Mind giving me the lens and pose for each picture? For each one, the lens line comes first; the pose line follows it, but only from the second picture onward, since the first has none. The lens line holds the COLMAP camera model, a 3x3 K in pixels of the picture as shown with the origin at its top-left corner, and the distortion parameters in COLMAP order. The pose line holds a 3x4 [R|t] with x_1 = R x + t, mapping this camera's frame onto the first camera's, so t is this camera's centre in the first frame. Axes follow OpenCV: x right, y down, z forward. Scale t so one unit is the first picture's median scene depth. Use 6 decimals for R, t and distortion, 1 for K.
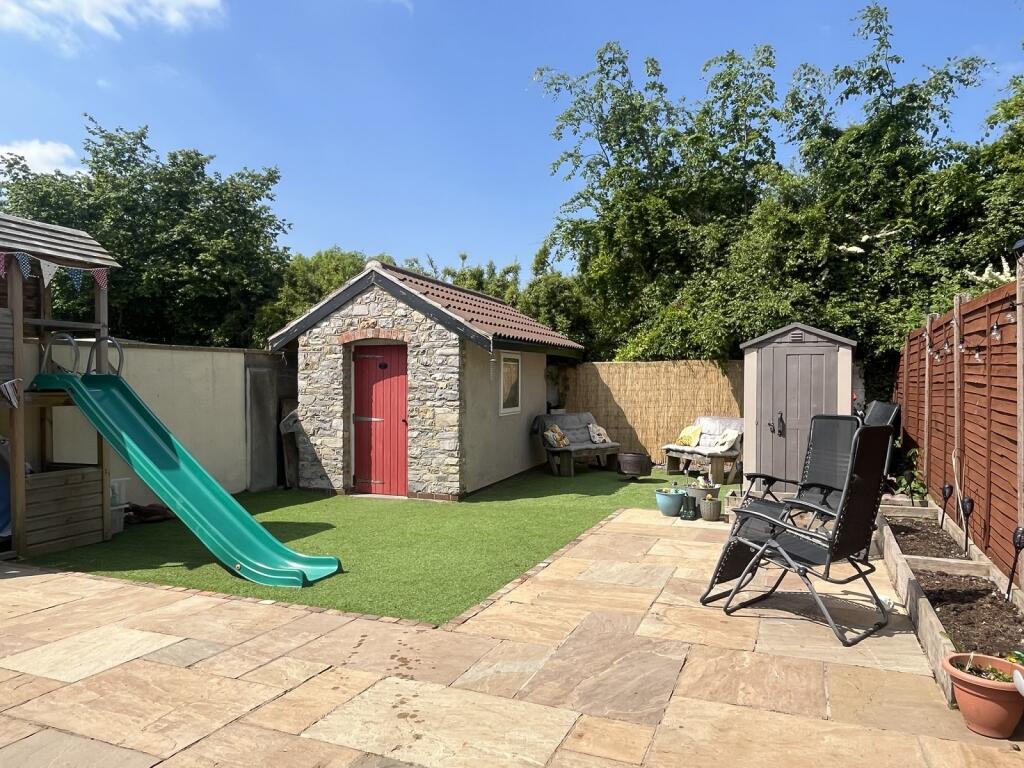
lens RADIAL K [[663.4, 0, 512.0], [0, 663.4, 384.0], [0, 0, 1]] dist [0.000055, -0.003659]
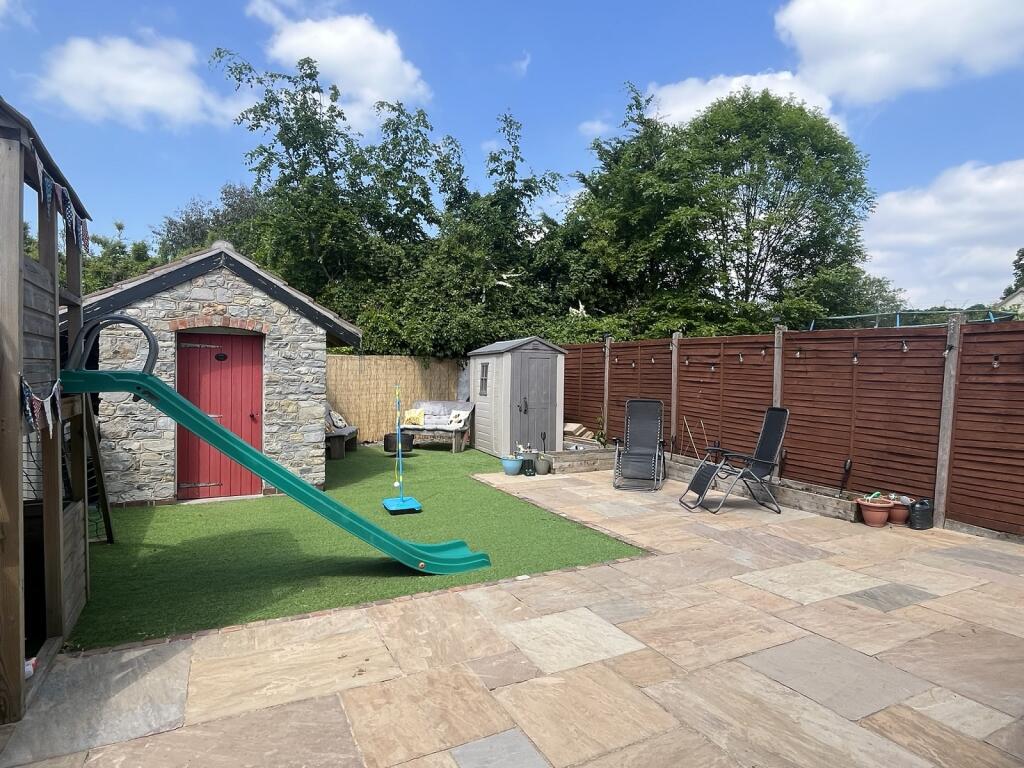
lens RADIAL K [[582.8, 0, 512.0], [0, 582.8, 384.0], [0, 0, 1]] dist [0.000397, -0.000134]
pose [[0.661610, -0.006925, 0.749816, -0.570440], [-0.014249, 0.999661, 0.021806, -0.014179], [-0.749713, -0.025111, 0.661287, 0.178201]]
